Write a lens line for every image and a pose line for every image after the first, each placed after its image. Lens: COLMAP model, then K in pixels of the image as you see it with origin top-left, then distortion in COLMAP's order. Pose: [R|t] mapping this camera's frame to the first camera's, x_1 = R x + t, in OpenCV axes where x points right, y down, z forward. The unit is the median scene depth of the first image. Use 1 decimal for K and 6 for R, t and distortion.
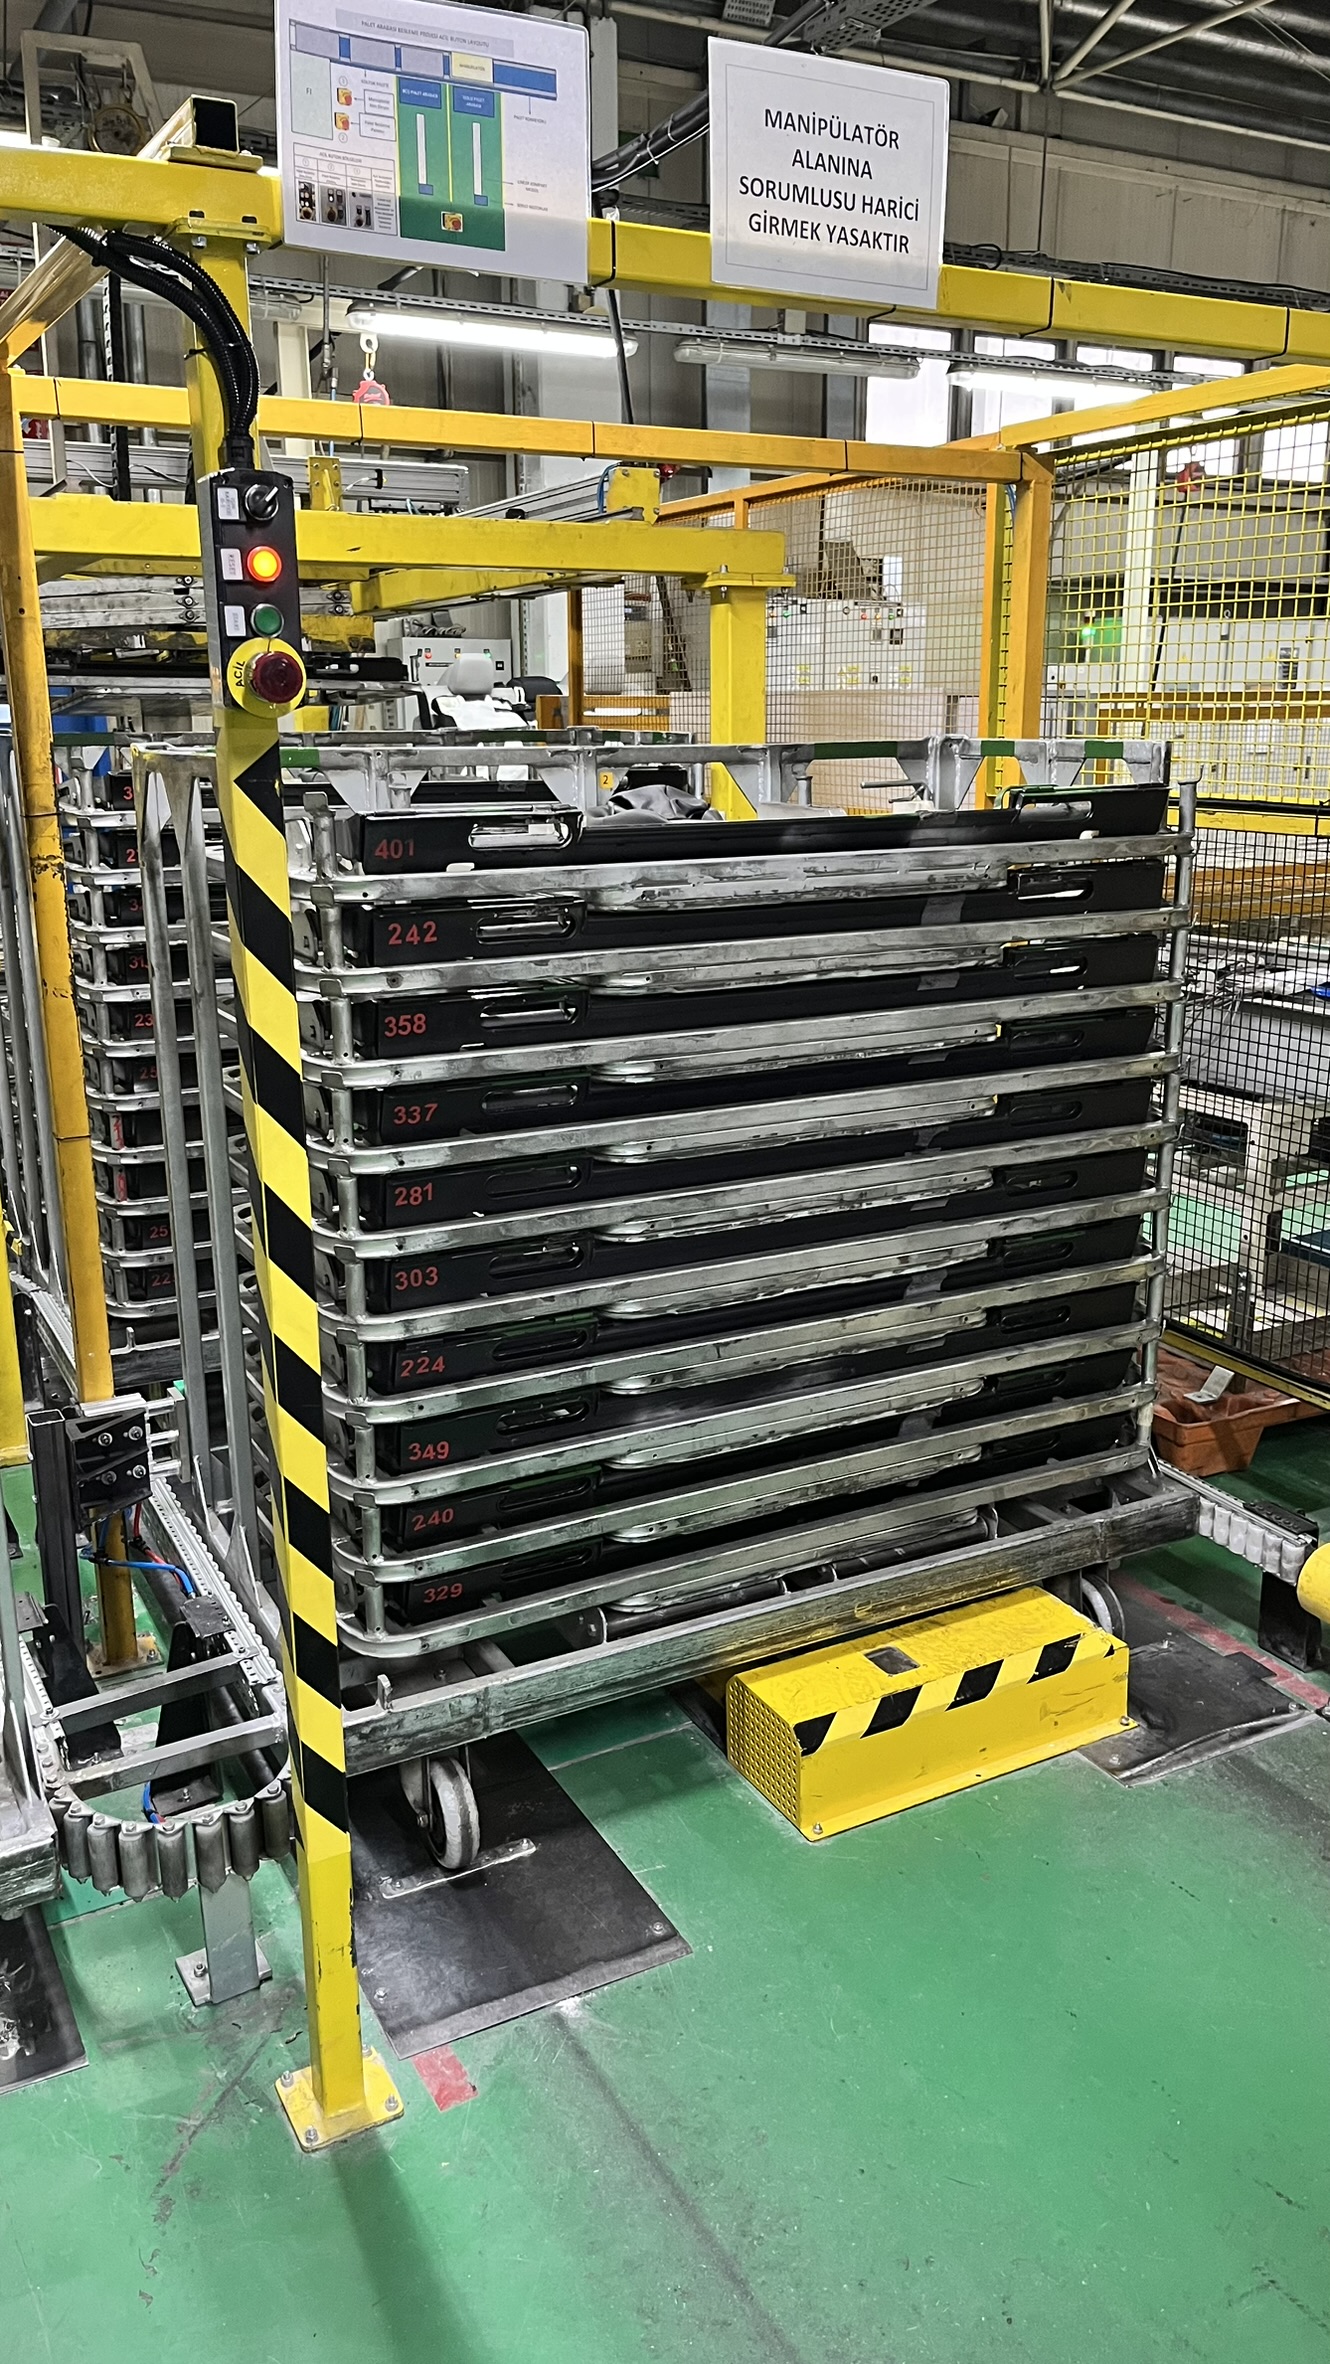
lens RADIAL K [[1814.8, 0, 681.8], [0, 1814.8, 1176.1], [0, 0, 1]] dist [0.066922, -0.095305]
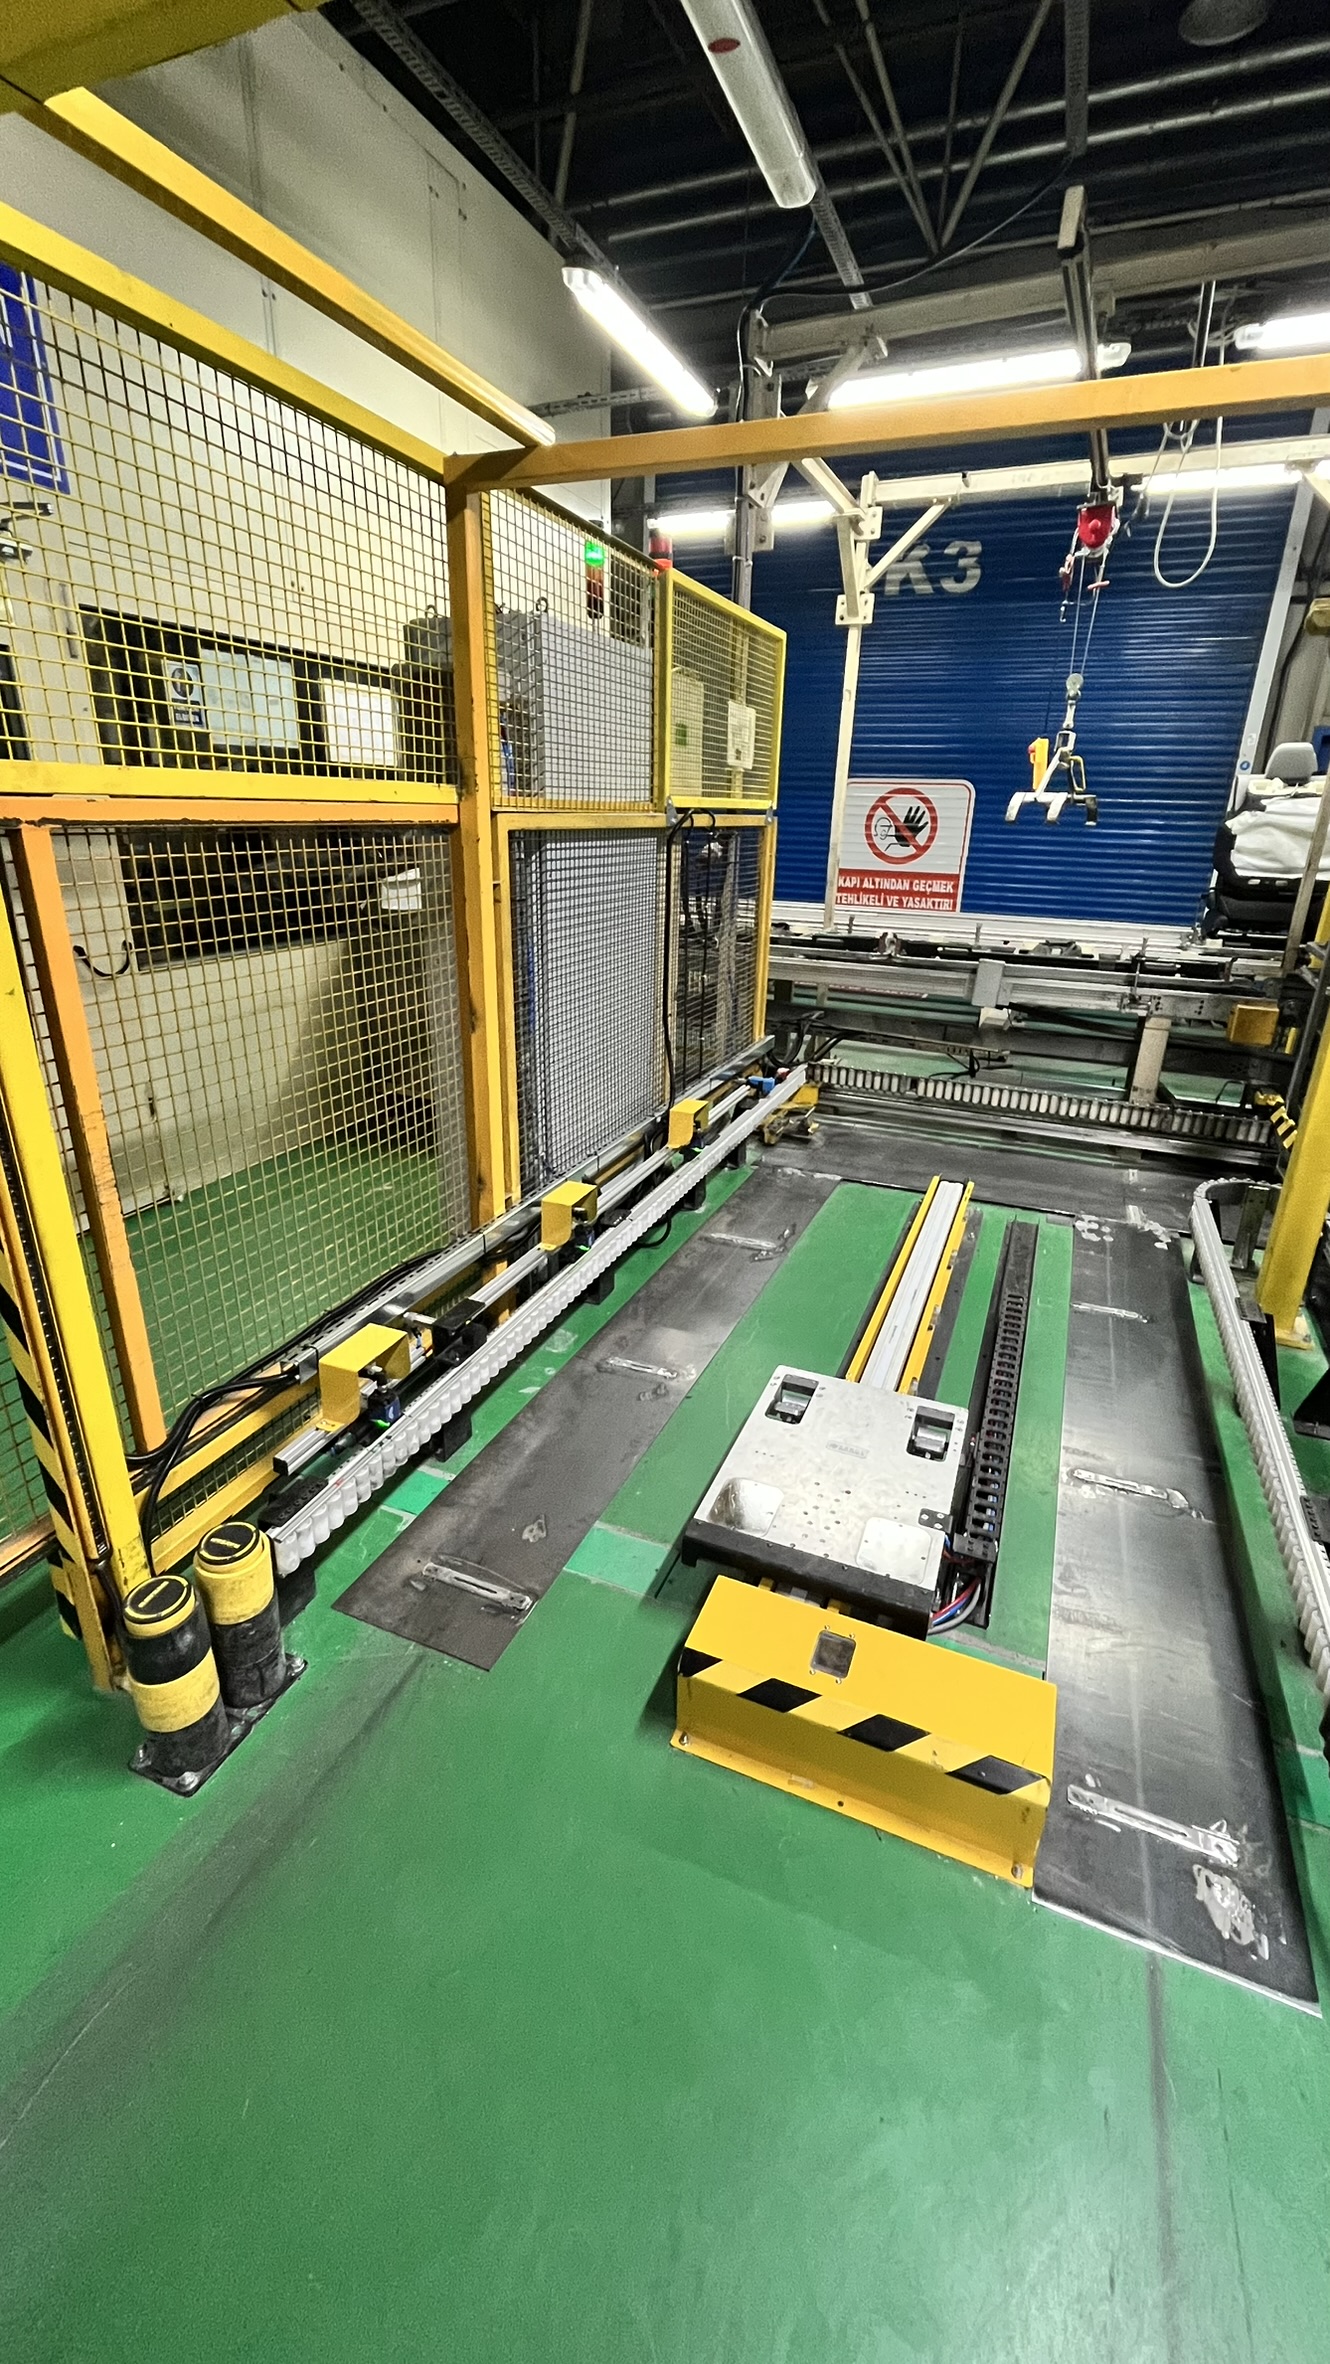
lens RADIAL K [[970.8, 0, 657.2], [0, 970.8, 1181.0], [0, 0, 1]] dist [-0.005060, -0.000361]
pose [[0.621443, 0.303317, -0.722362, -0.249919], [-0.226919, 0.952180, 0.204600, 0.005253], [0.749878, 0.036770, 0.660554, 0.278012]]
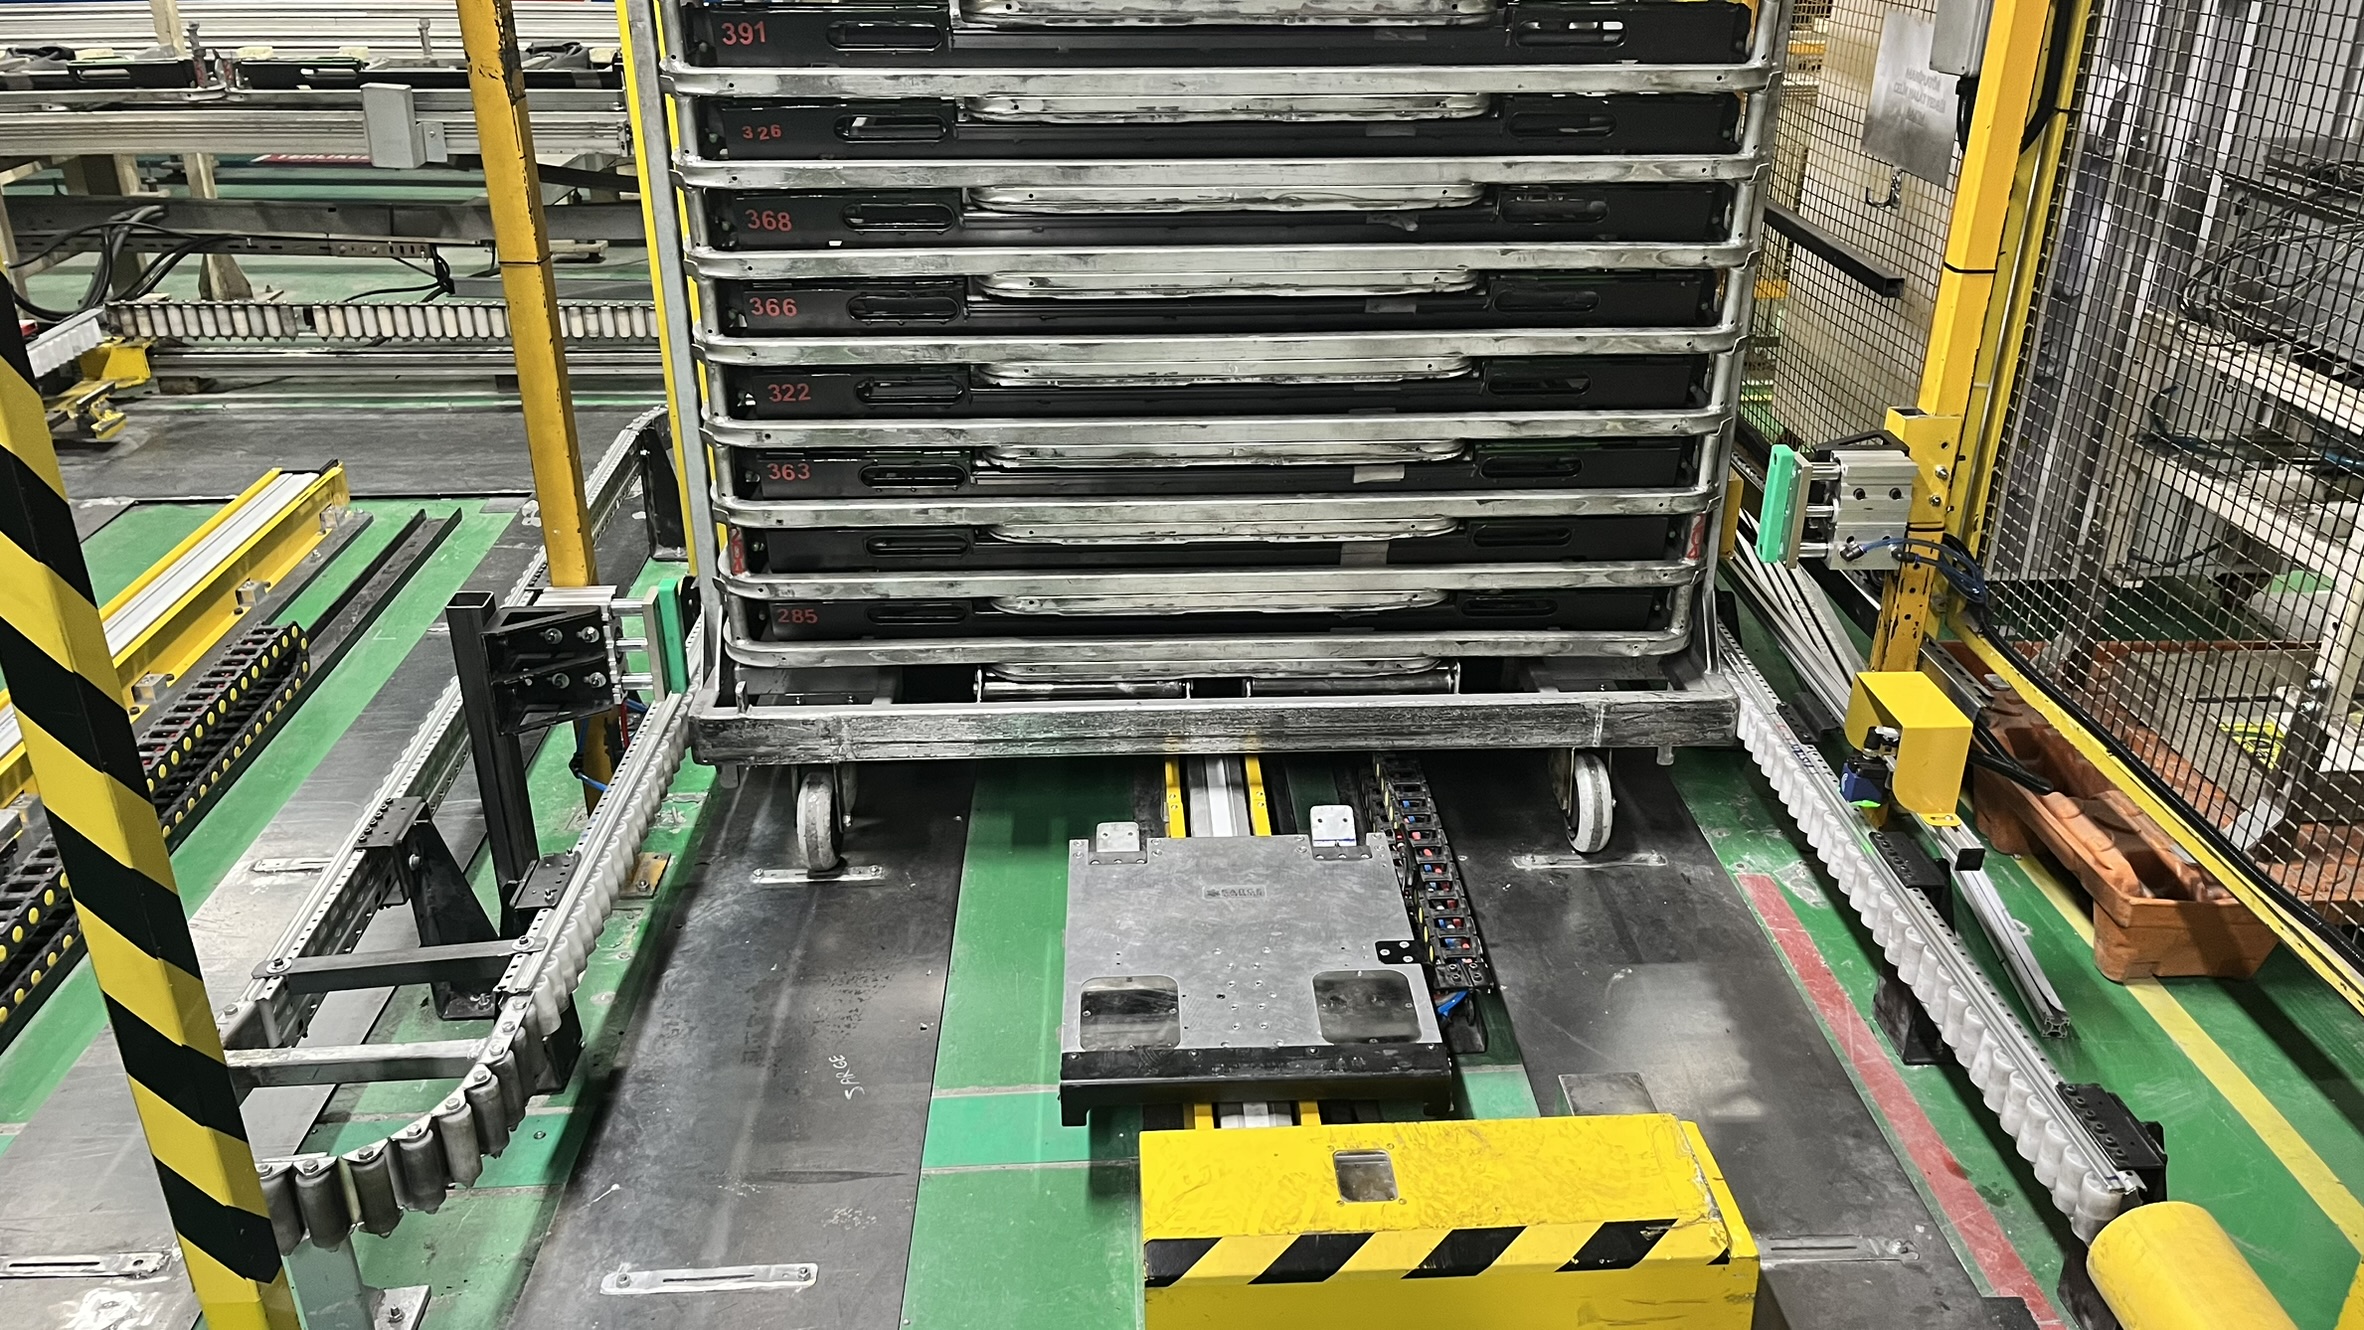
lens RADIAL K [[1814.8, 0, 1182.0], [0, 1814.8, 665.0], [0, 0, 1]] dist [0.066922, -0.095305]
pose [[0.902600, 0.191318, -0.385631, 0.283676], [-0.118081, 0.971488, 0.205594, -0.050632], [0.413970, -0.140033, 0.899455, 0.397580]]
